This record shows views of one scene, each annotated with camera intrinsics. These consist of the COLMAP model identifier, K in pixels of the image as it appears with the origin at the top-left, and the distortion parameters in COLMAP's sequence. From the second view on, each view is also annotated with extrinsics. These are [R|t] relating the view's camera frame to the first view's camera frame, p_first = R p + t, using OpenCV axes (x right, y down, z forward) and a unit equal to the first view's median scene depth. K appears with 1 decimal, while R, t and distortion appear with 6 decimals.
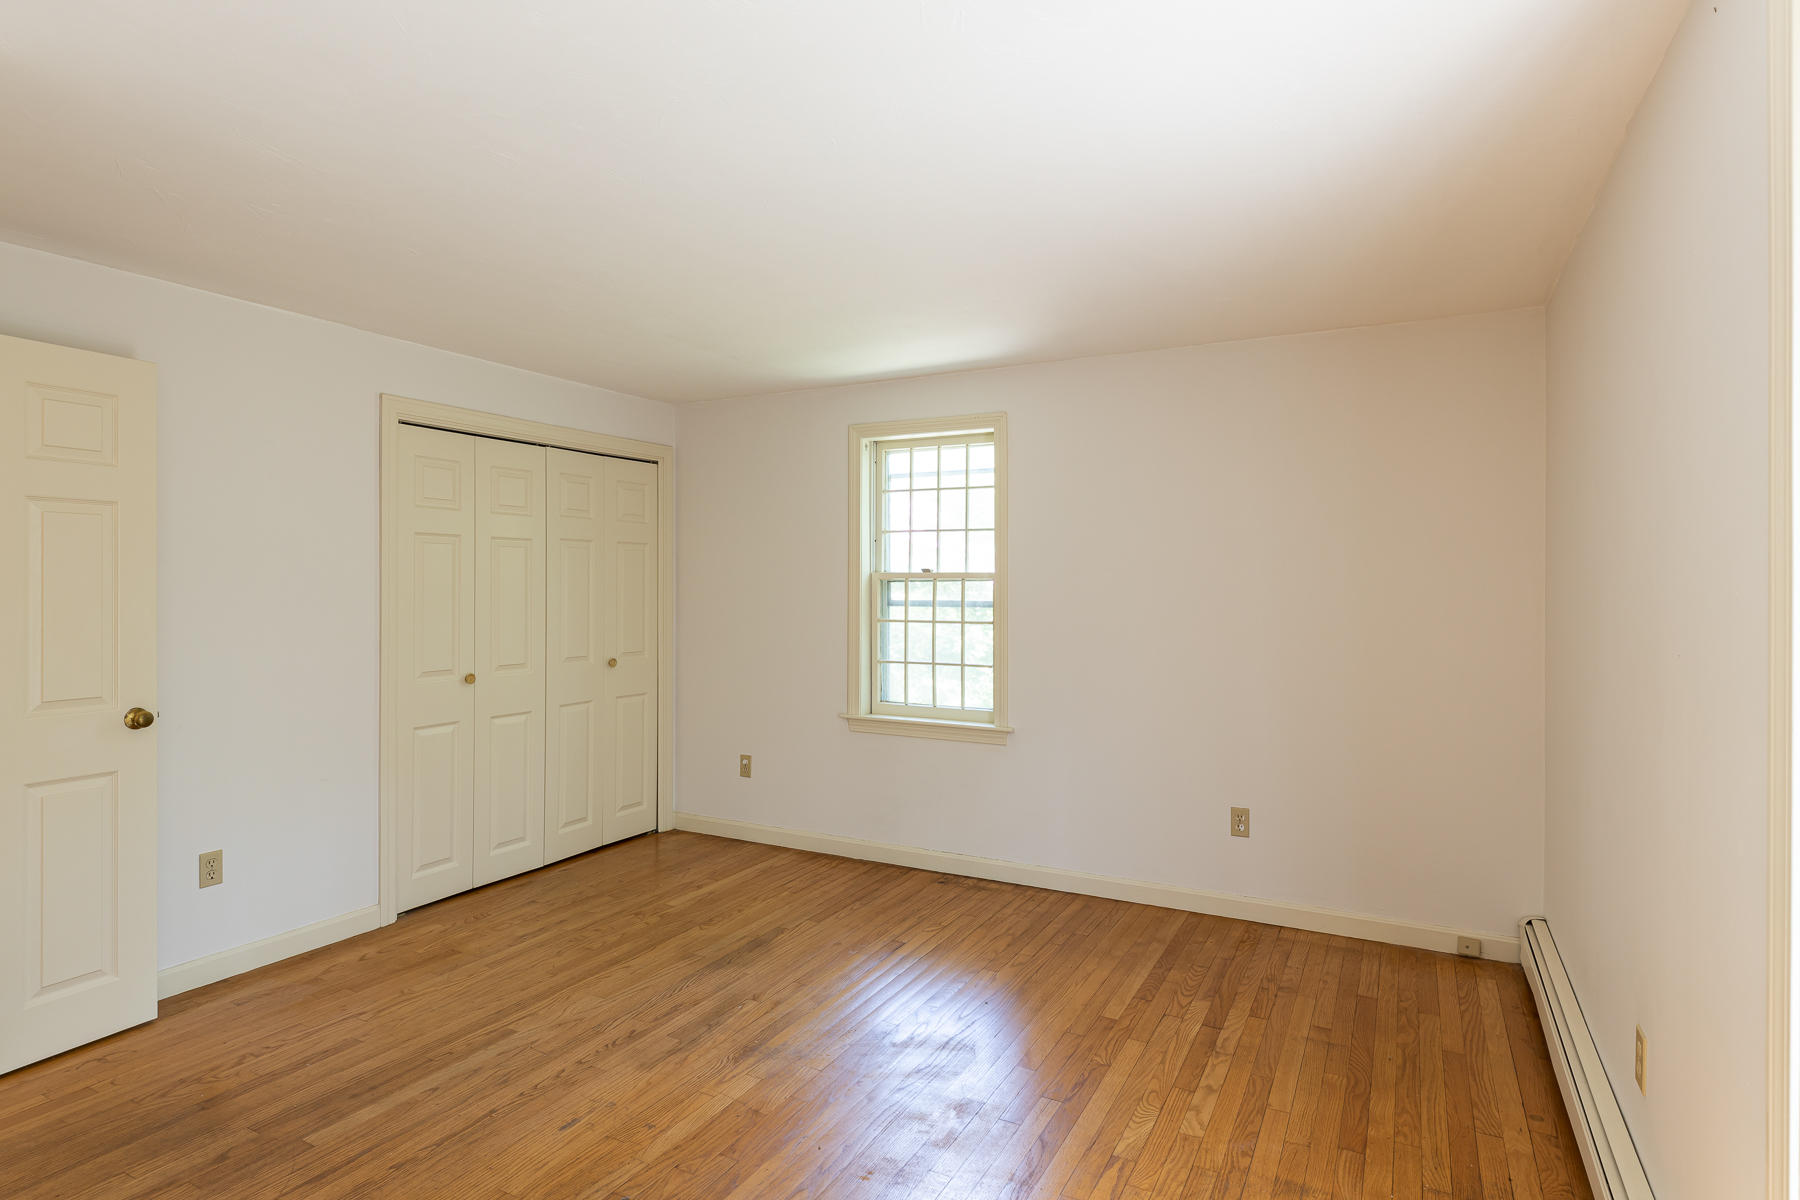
lens RADIAL K [[936.7, 0, 904.0], [0, 936.7, 595.2], [0, 0, 1]] dist [0.000868, 0.001623]
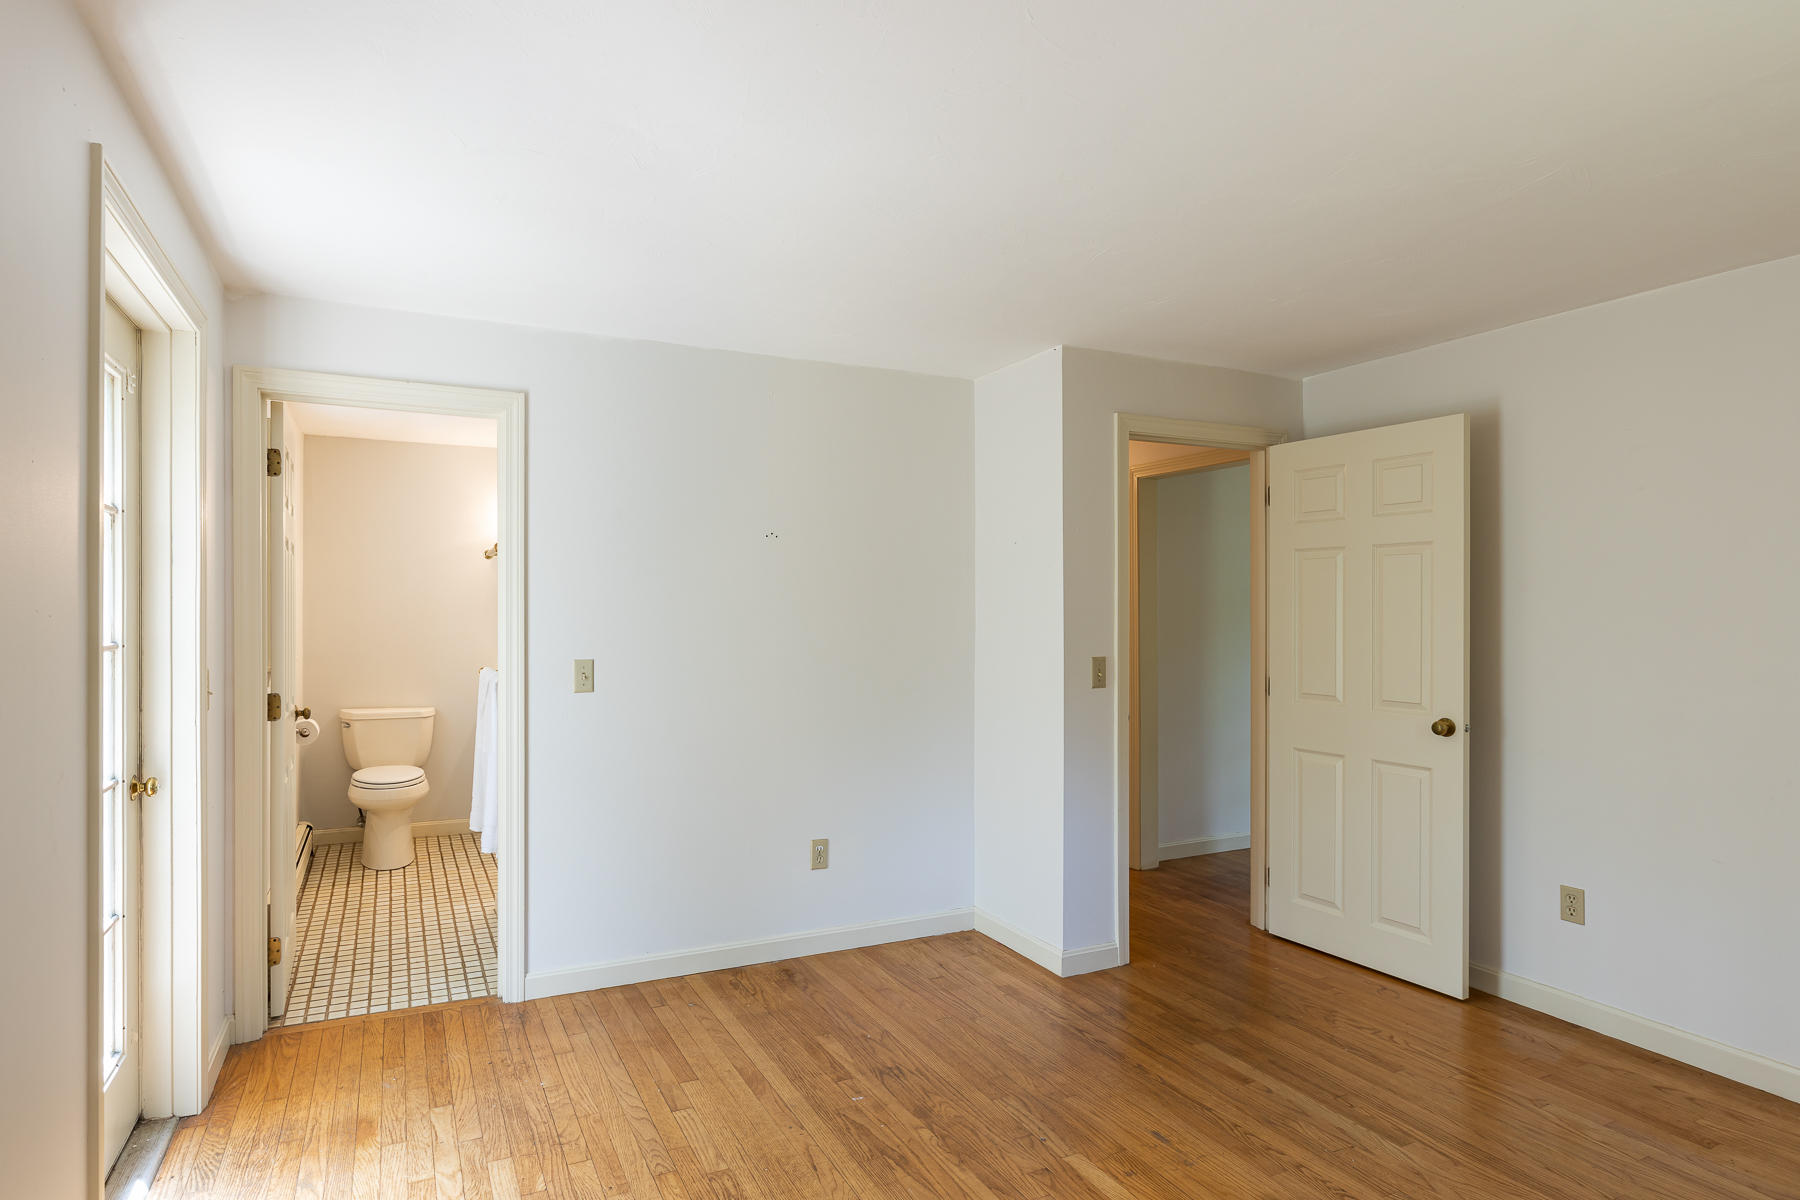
lens RADIAL K [[1050.1, 0, 900.3], [0, 1050.1, 602.6], [0, 0, 1]] dist [-0.002963, -0.001082]
pose [[-0.574584, -0.008372, -0.818403, 0.640258], [-0.019153, 0.999811, 0.003219, -0.013159], [0.818222, 0.017525, -0.574636, 1.216197]]
